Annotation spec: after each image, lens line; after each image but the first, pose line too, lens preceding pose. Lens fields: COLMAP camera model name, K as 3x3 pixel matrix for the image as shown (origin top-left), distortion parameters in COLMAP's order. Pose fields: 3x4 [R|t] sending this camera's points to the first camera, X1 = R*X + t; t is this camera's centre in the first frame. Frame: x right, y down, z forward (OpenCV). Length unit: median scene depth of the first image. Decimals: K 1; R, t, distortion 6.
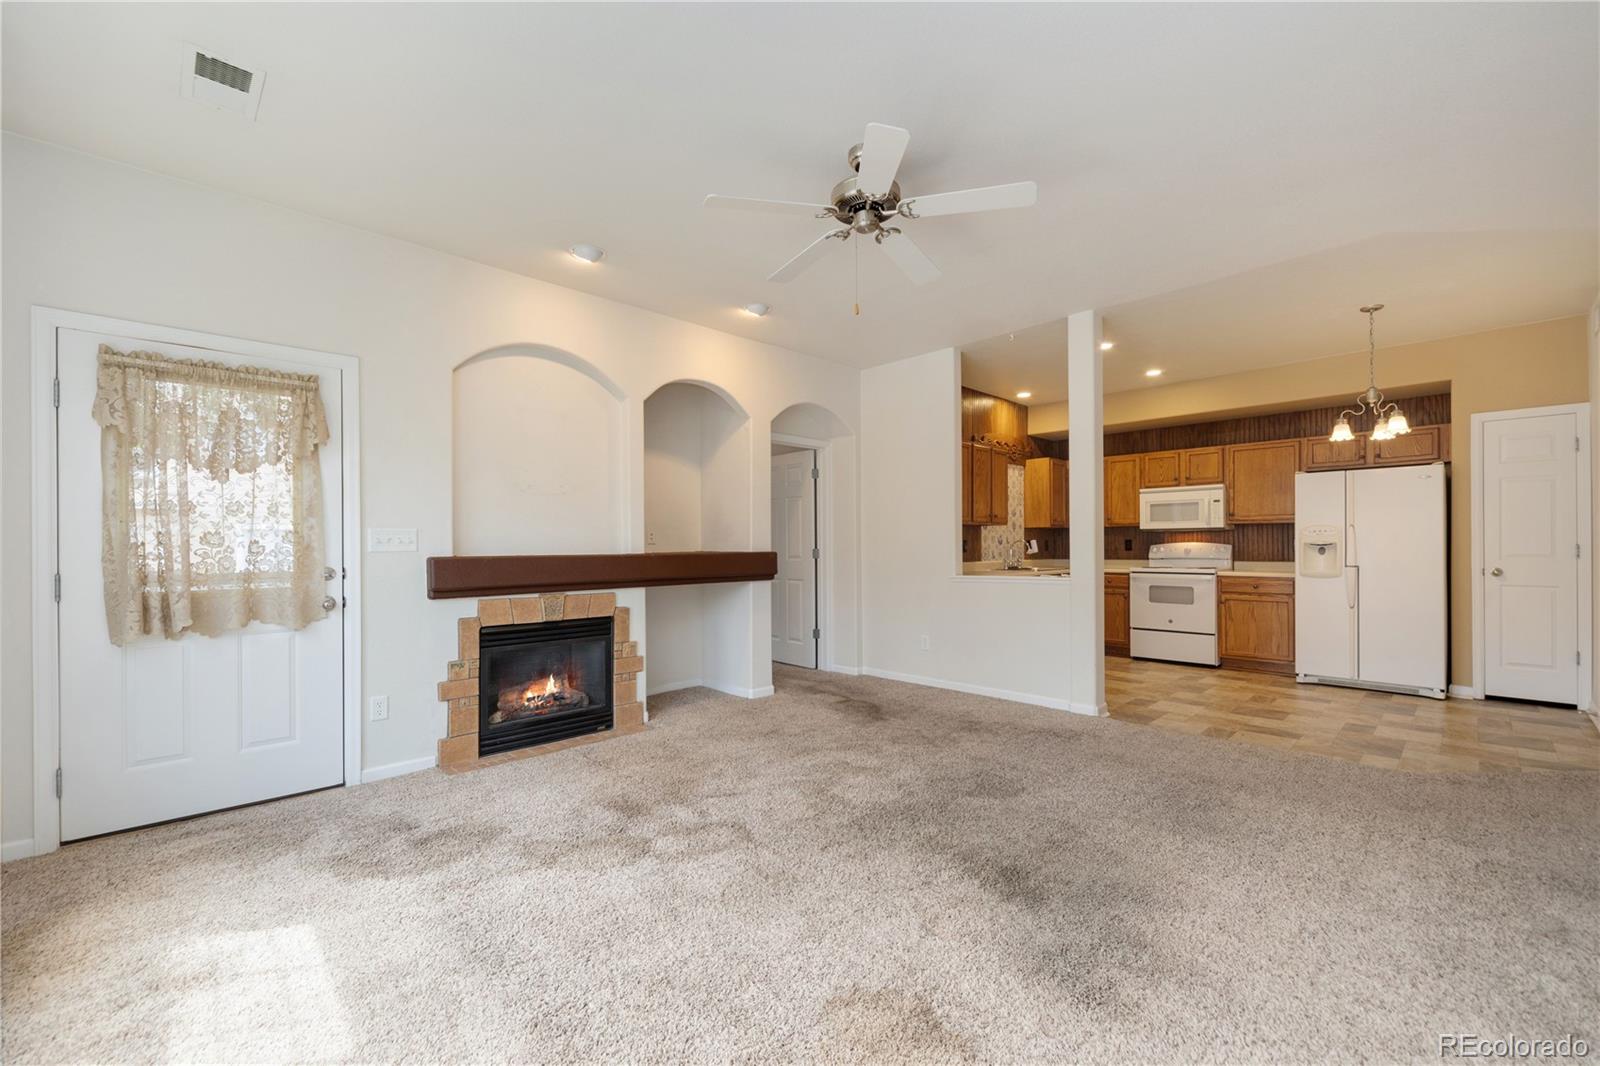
lens RADIAL K [[679.7, 0, 797.4], [0, 679.7, 542.5], [0, 0, 1]] dist [0.001650, 0.000161]
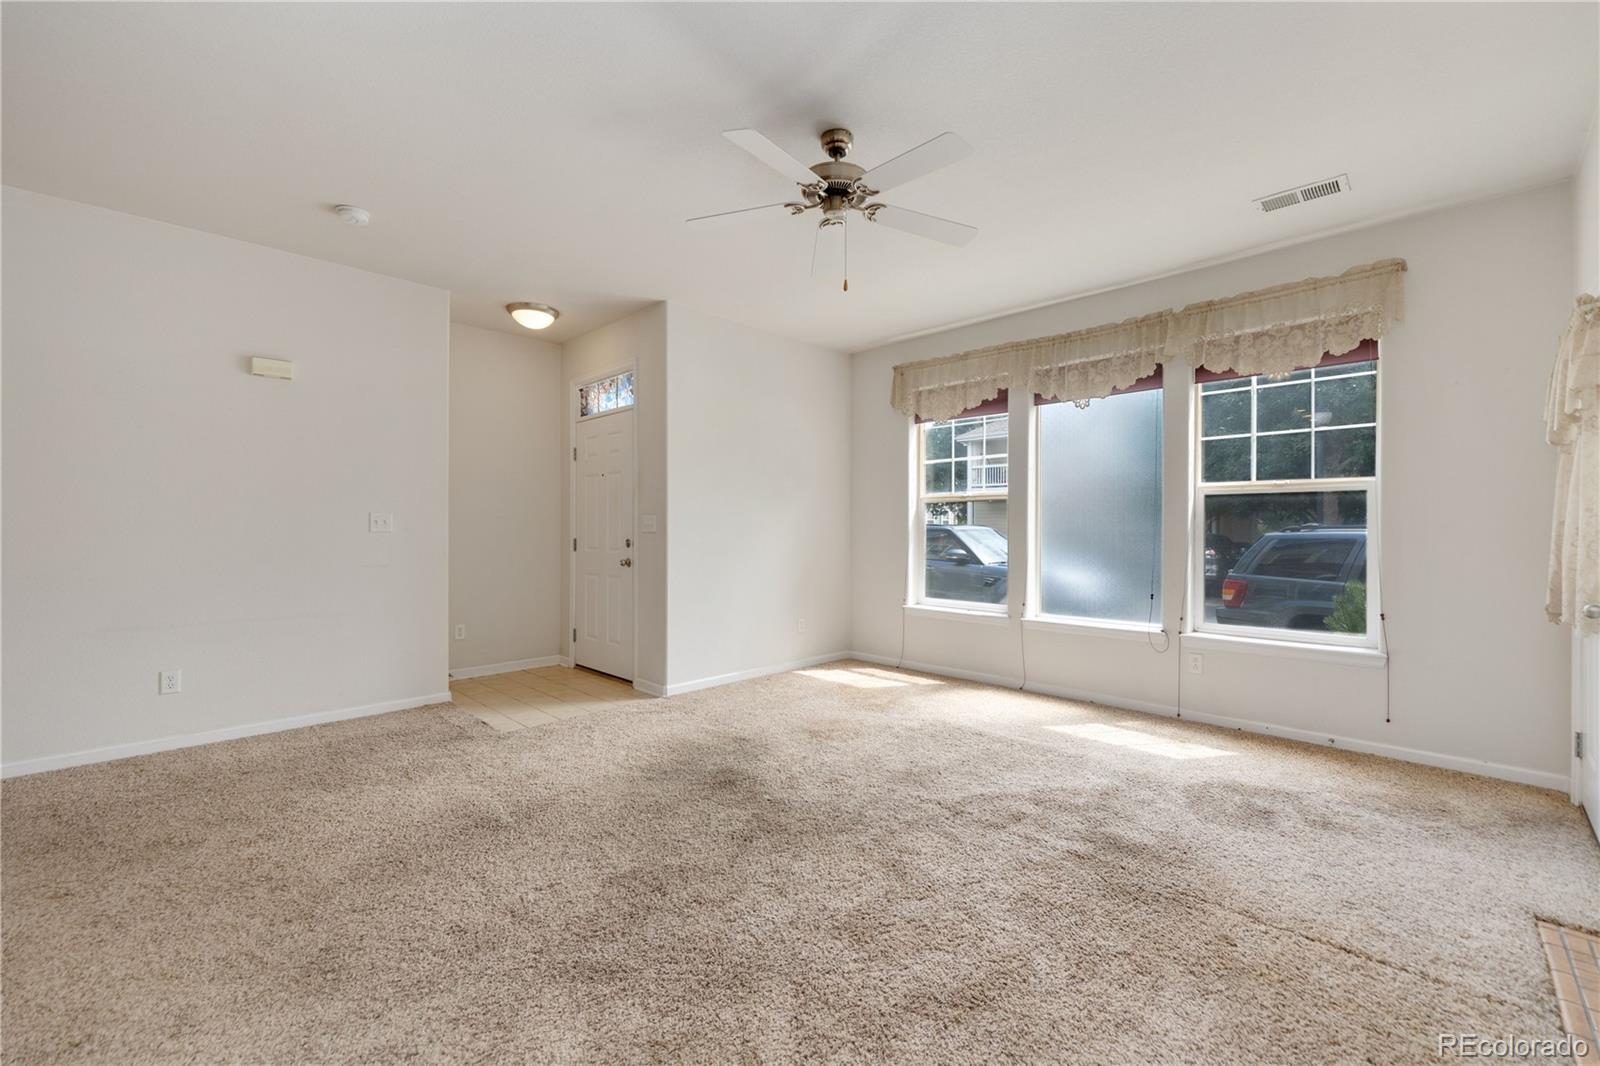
lens RADIAL K [[624.7, 0, 800.0], [0, 624.7, 533.0], [0, 0, 1]] dist [0.001081, 0.000066]
pose [[-0.999588, -0.000318, -0.028696, 0.114624], [-0.000527, 0.999974, 0.007258, 0.003746], [0.028693, 0.007270, -0.999562, 1.197886]]
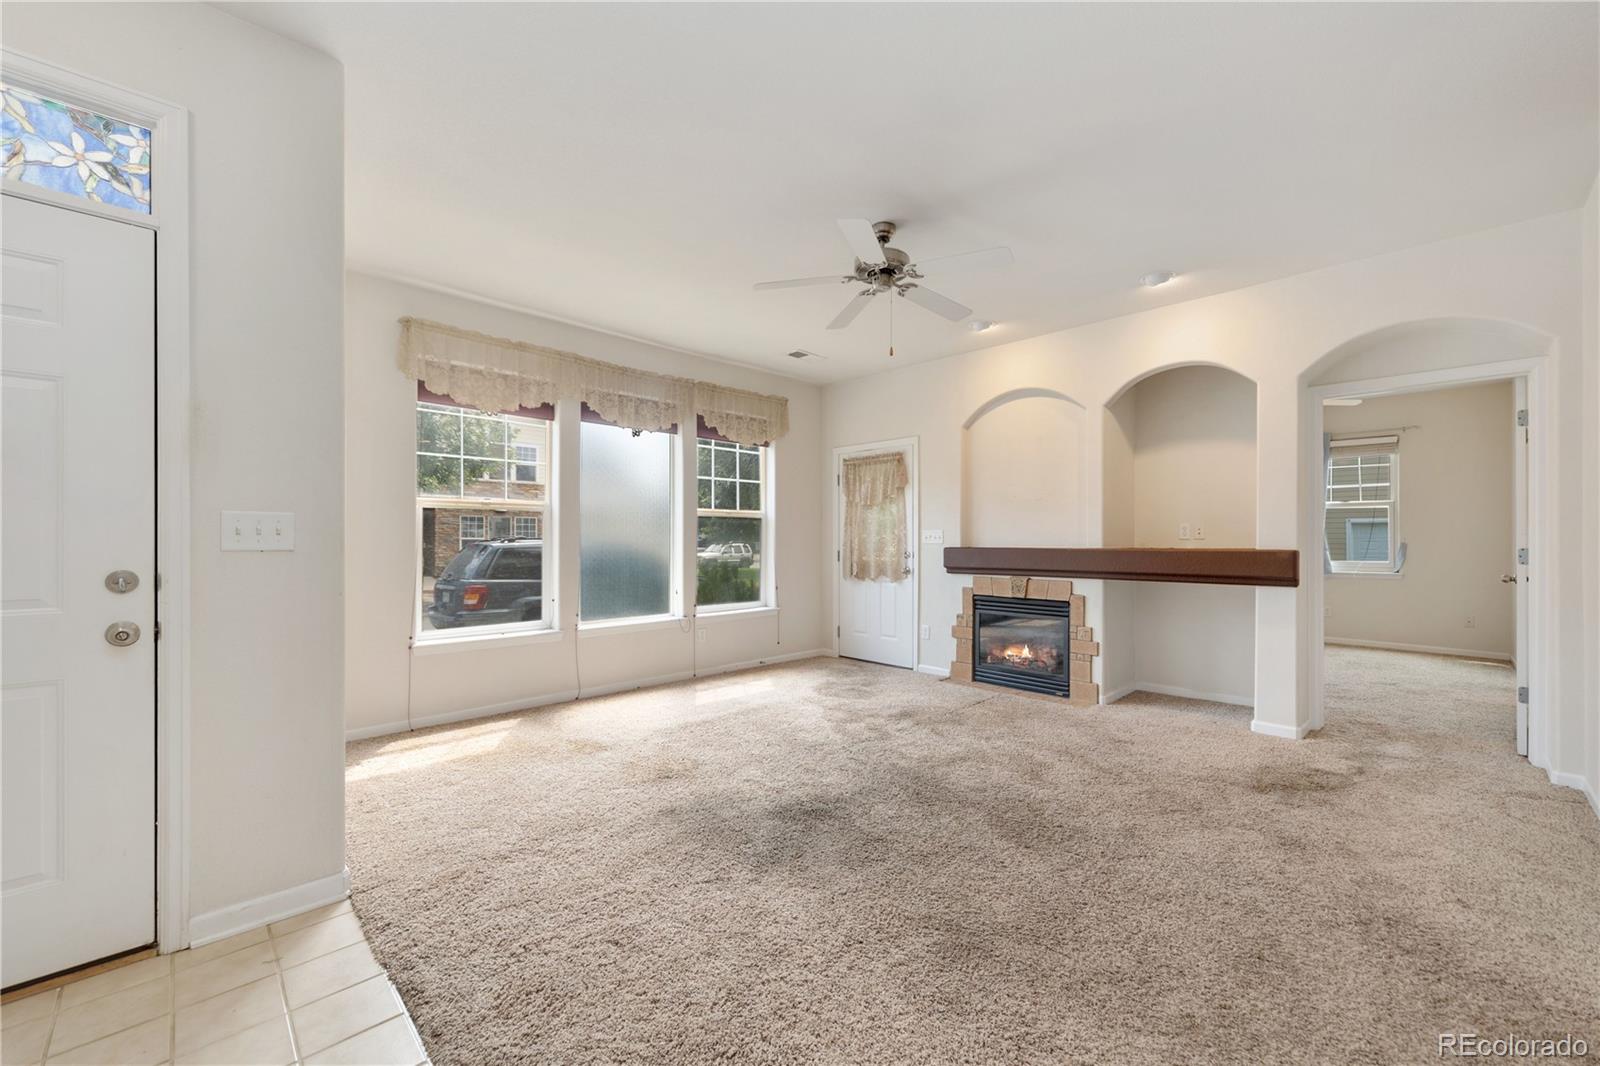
lens RADIAL K [[621.2, 0, 800.7], [0, 621.2, 541.5], [0, 0, 1]] dist [0.000014, -0.000013]
pose [[-0.014605, 0.002561, -0.999890, 0.774360], [0.000468, 0.999997, 0.002555, 0.003150], [0.999893, -0.000431, -0.014606, 0.543488]]
